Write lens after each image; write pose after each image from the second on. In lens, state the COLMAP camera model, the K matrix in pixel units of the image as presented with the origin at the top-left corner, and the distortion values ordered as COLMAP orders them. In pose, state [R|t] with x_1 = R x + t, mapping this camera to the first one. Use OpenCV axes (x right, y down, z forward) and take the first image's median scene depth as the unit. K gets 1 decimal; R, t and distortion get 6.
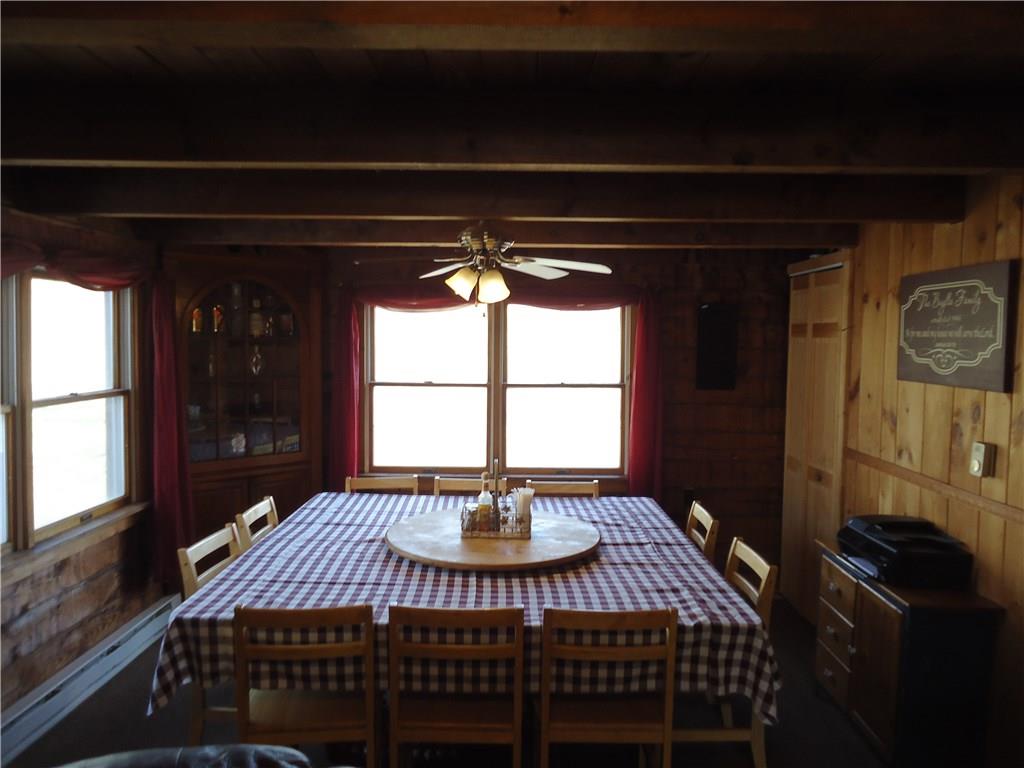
lens RADIAL K [[736.8, 0, 513.3], [0, 736.8, 387.4], [0, 0, 1]] dist [-0.035952, 0.039591]
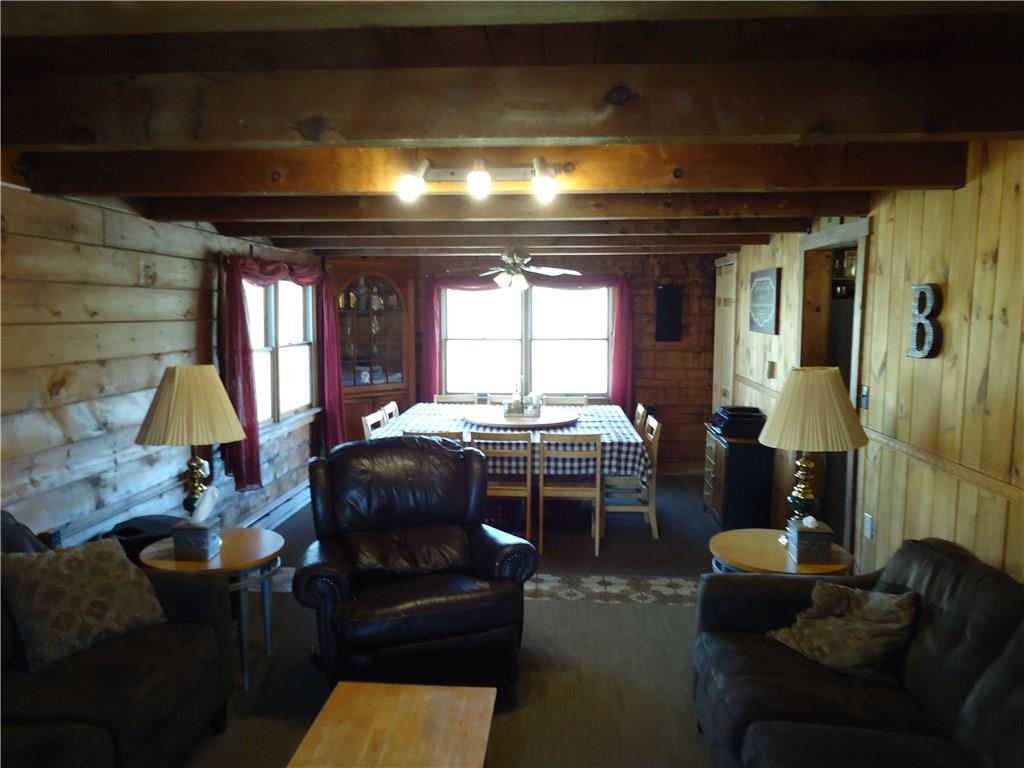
lens RADIAL K [[736.8, 0, 513.3], [0, 736.8, 387.4], [0, 0, 1]] dist [-0.035952, 0.039591]
pose [[0.998117, -0.004112, -0.061200, 0.060630], [0.006686, 0.999099, 0.041905, 0.044207], [0.060973, -0.042235, 0.997245, -0.752792]]
